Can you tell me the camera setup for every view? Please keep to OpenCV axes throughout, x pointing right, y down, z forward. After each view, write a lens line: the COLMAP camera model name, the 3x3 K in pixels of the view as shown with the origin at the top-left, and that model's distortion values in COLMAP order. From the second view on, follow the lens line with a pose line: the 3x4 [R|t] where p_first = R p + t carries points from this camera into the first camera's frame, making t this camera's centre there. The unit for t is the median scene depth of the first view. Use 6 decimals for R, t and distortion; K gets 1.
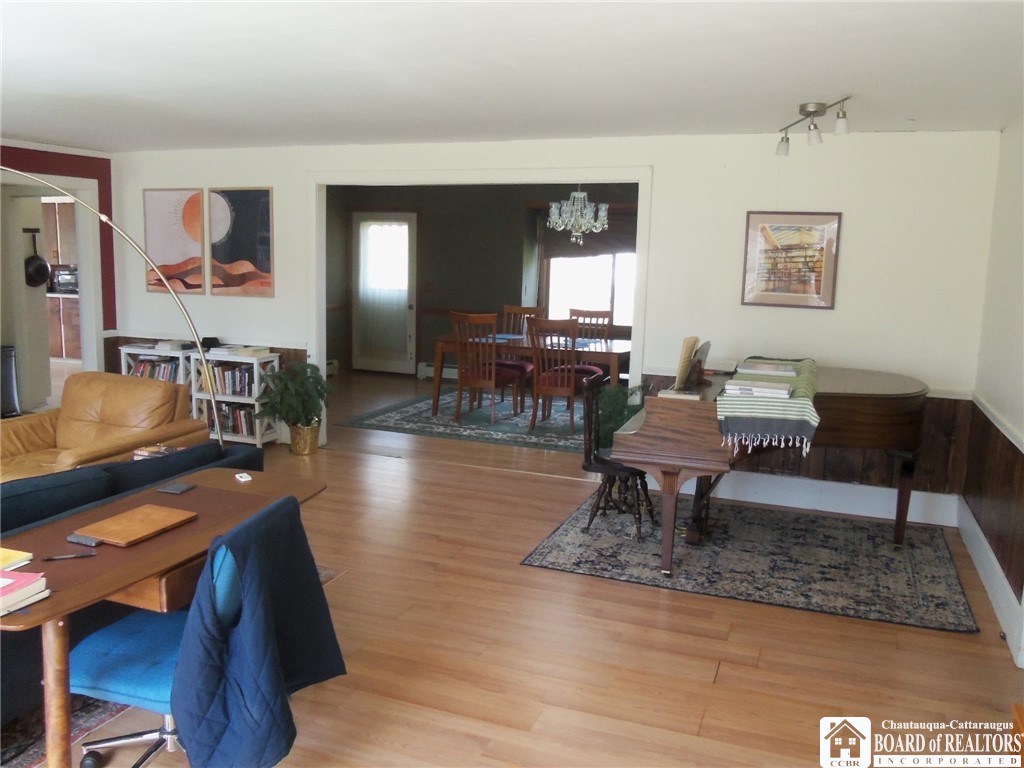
lens RADIAL K [[840.6, 0, 509.3], [0, 840.6, 383.3], [0, 0, 1]] dist [-0.051512, 0.011269]
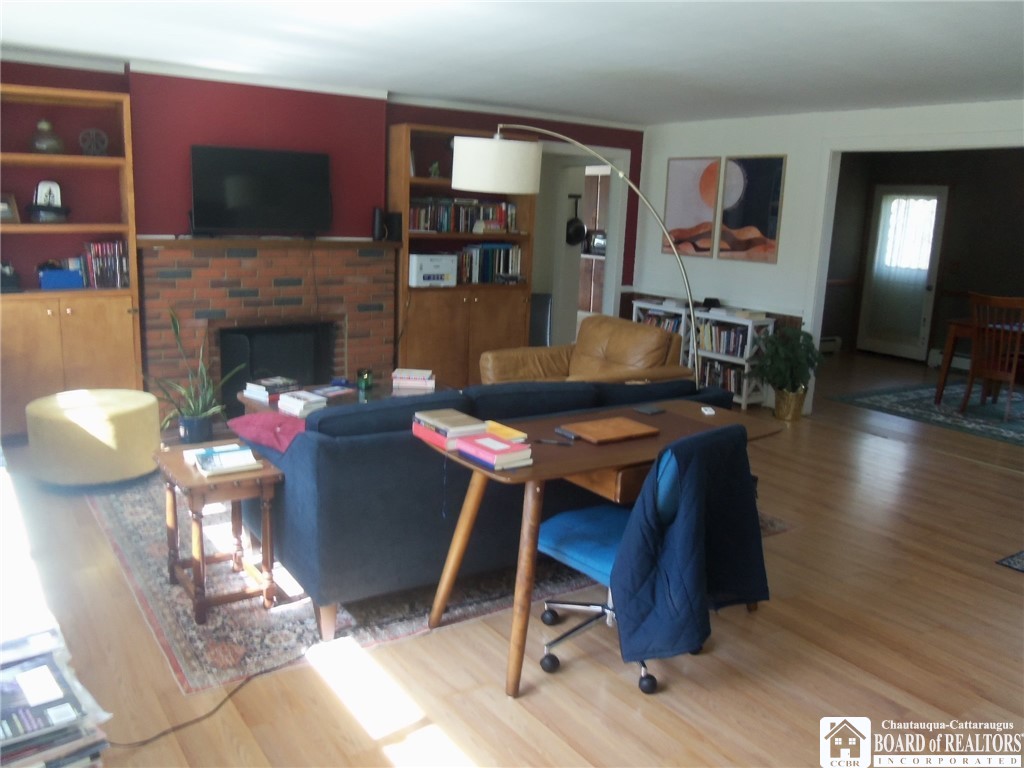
lens RADIAL K [[840.6, 0, 509.3], [0, 840.6, 383.3], [0, 0, 1]] dist [-0.051512, 0.011269]
pose [[0.821867, 0.124525, -0.555904, 0.036786], [-0.112617, 0.992074, 0.055732, 0.022558], [0.558438, 0.016800, 0.829376, -0.027556]]
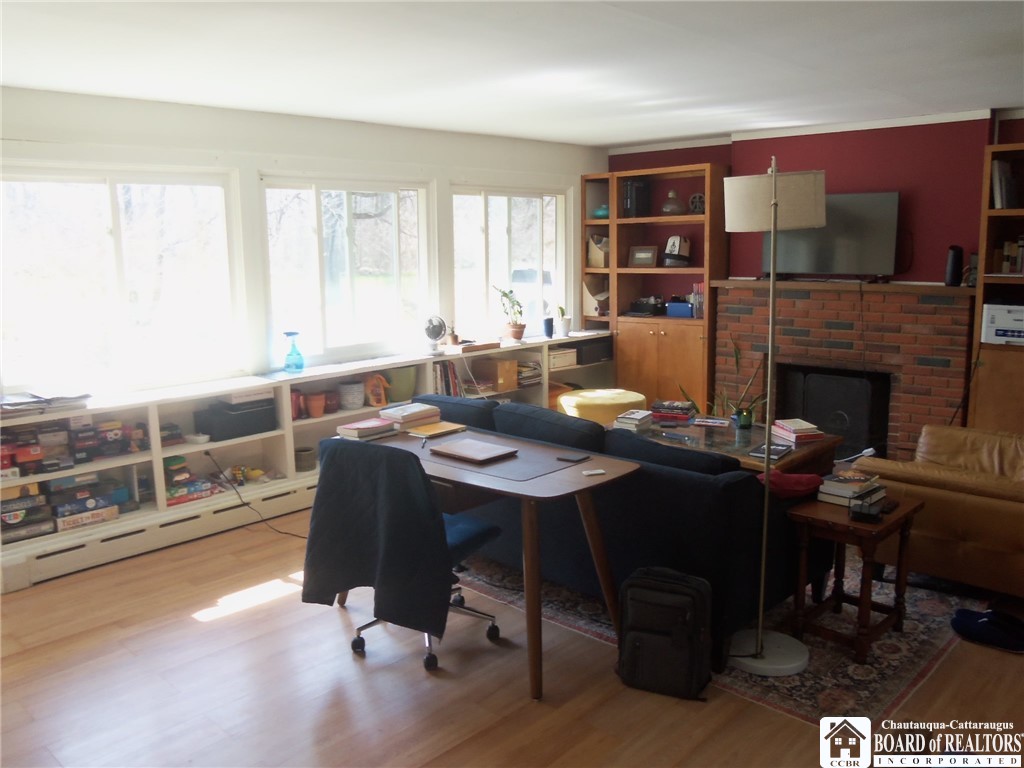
lens RADIAL K [[840.6, 0, 509.3], [0, 840.6, 383.3], [0, 0, 1]] dist [-0.051512, 0.011269]
pose [[-0.387471, 0.138931, -0.911353, 0.281580], [-0.142504, 0.967670, 0.208103, -0.082879], [0.910801, 0.210505, -0.355146, 0.588934]]
